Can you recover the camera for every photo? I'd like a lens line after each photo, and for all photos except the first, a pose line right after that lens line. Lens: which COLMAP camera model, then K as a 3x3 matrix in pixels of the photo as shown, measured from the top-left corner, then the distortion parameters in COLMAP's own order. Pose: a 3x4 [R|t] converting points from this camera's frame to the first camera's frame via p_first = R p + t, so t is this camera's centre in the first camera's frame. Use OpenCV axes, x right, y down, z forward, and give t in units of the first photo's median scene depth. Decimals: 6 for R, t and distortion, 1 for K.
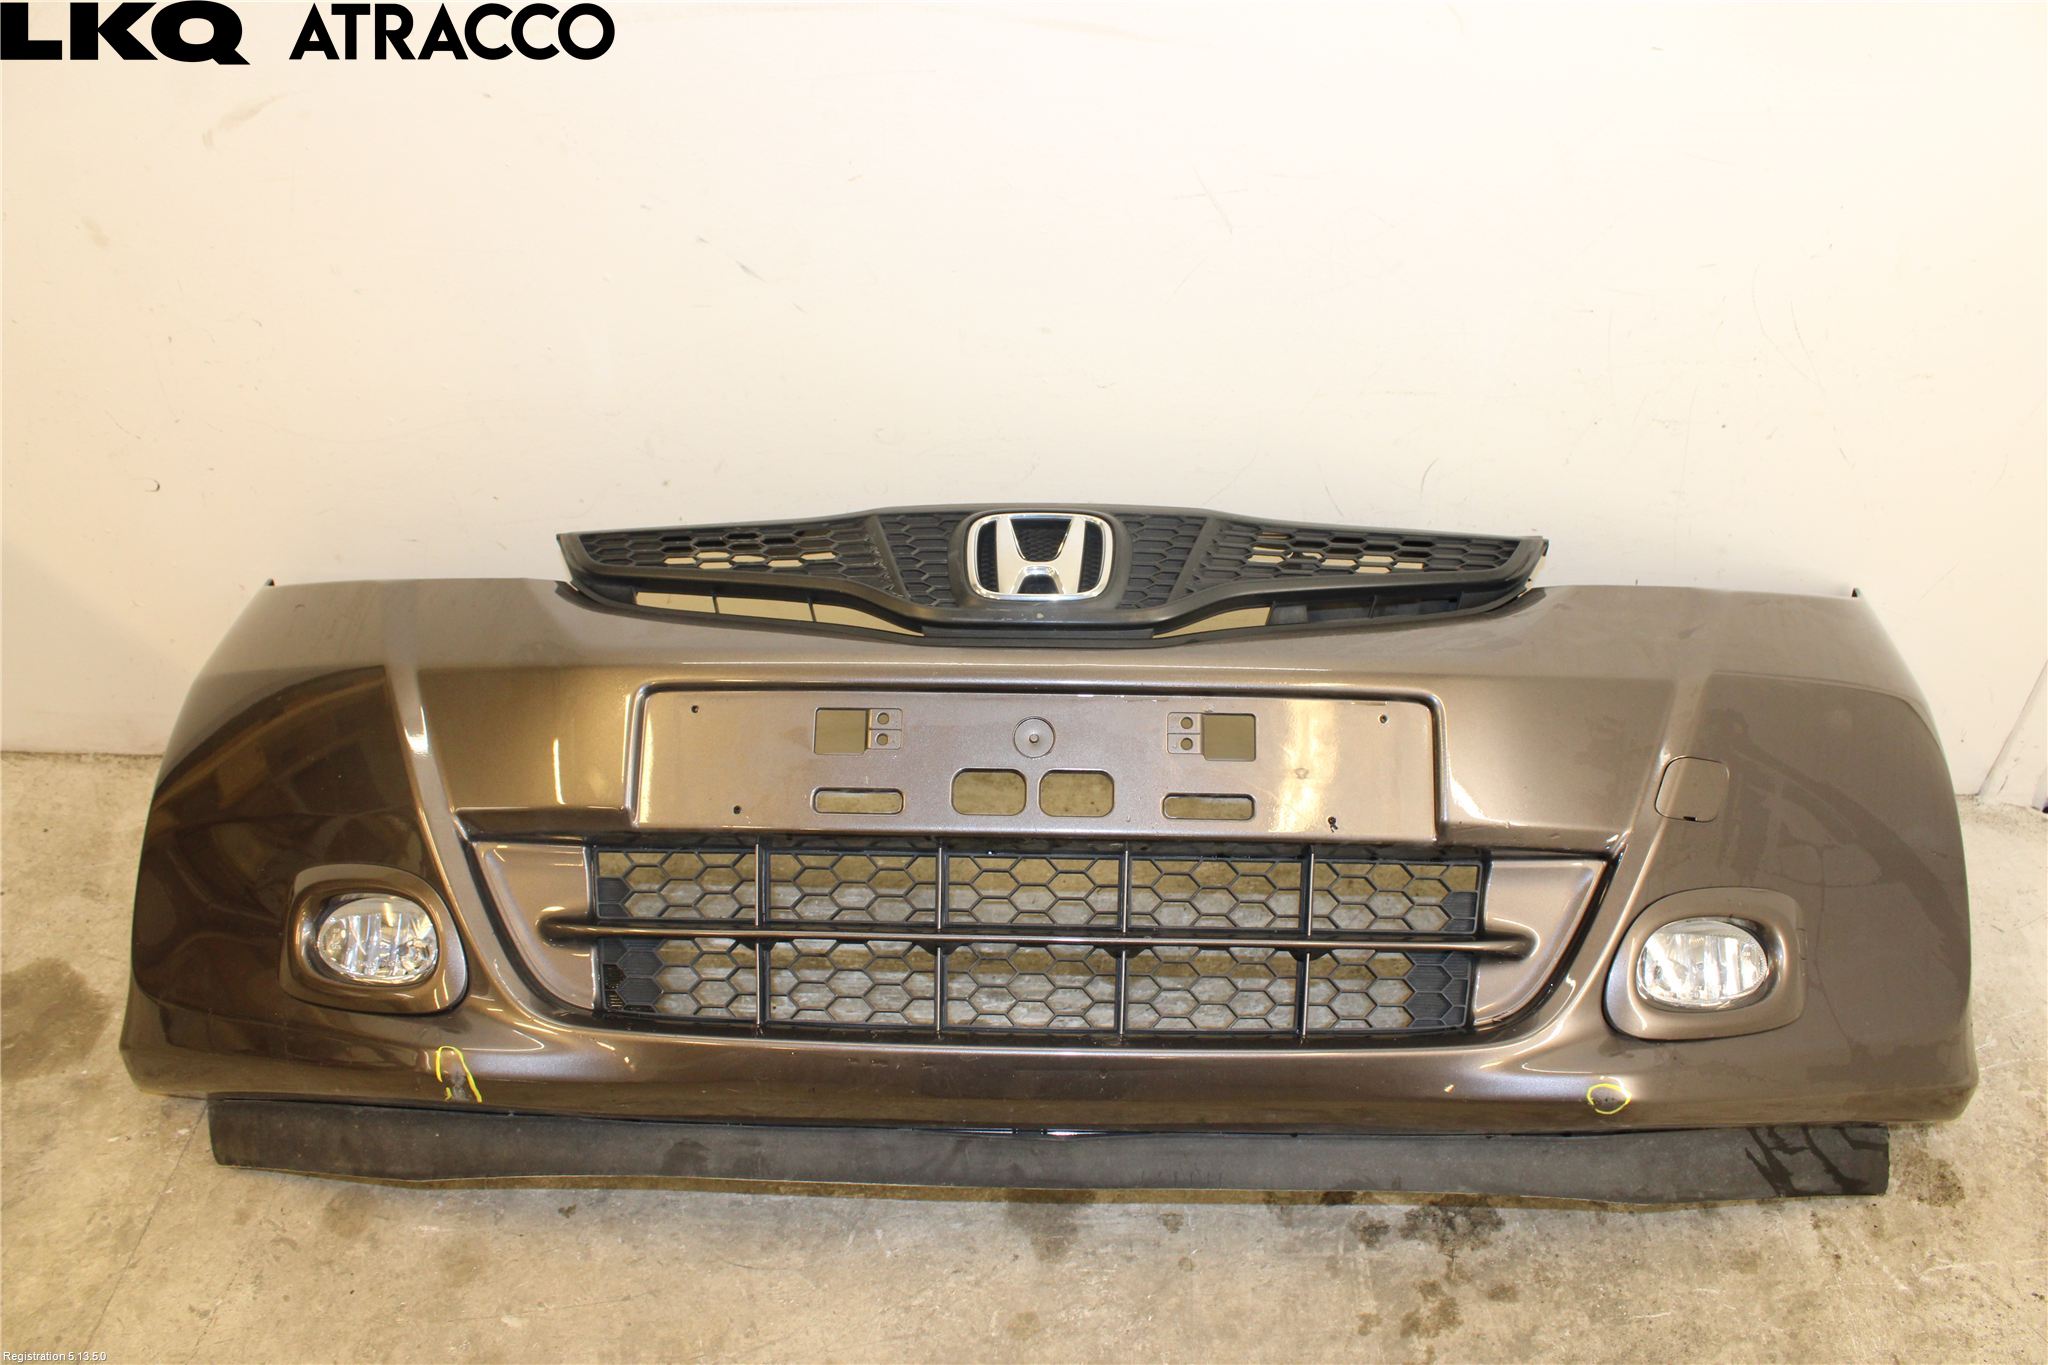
lens RADIAL K [[1780.6, 0, 1024.0], [0, 1780.6, 682.5], [0, 0, 1]] dist [-0.133258, 0.158306]
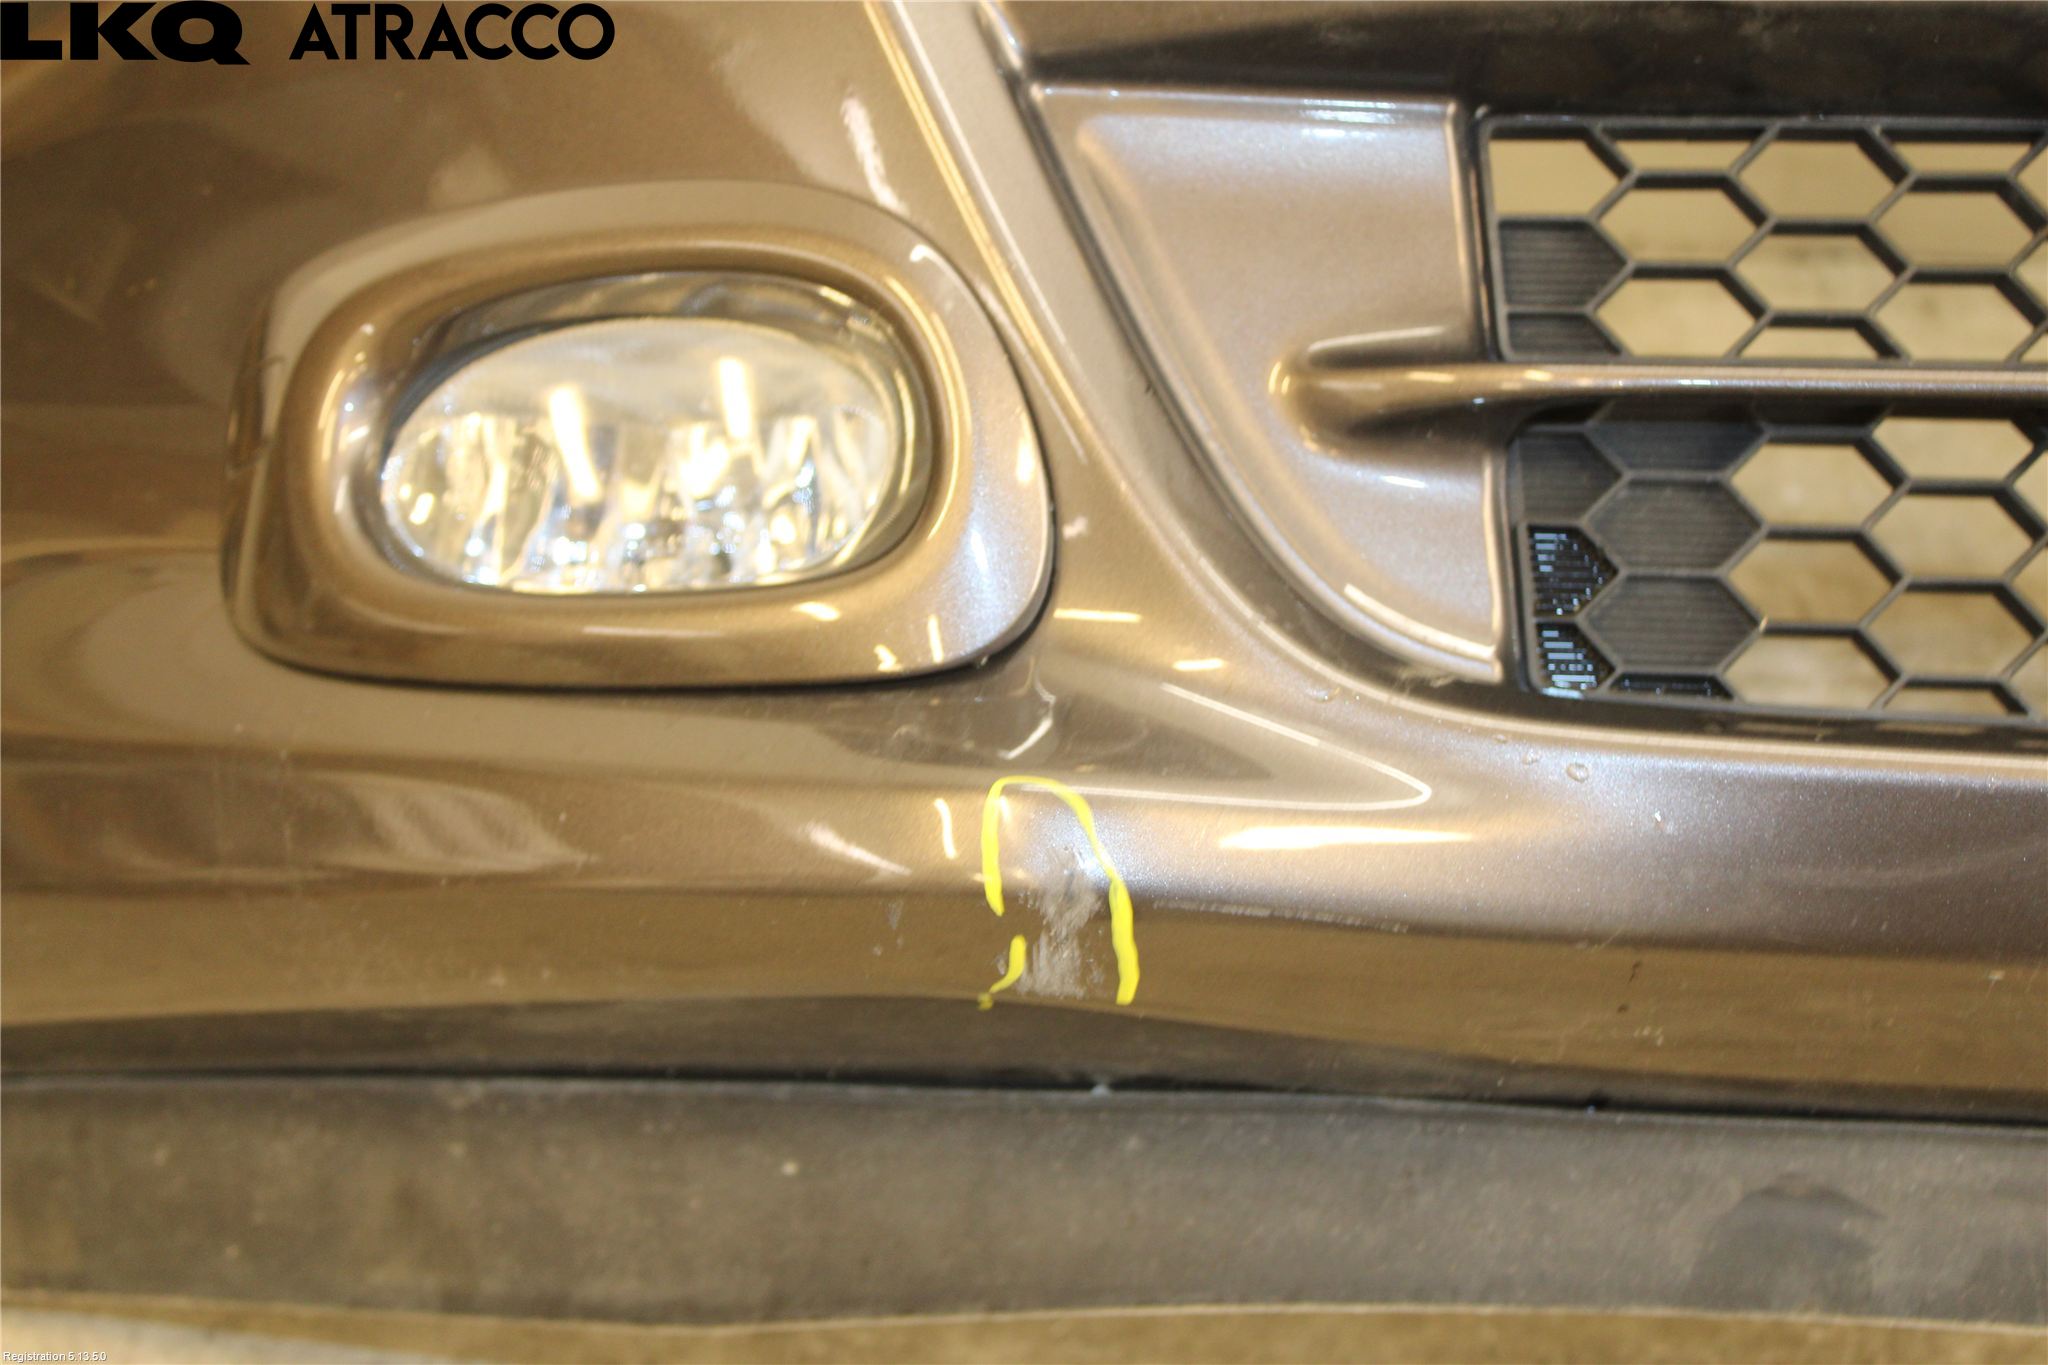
lens RADIAL K [[3315.5, 0, 1024.0], [0, 3315.5, 682.5], [0, 0, 1]] dist [-0.007208, 0.038381]
pose [[0.999520, 0.025999, -0.016850, -0.303854], [-0.025306, 0.998876, 0.040071, 0.163475], [0.017872, -0.039626, 0.999055, 0.479138]]
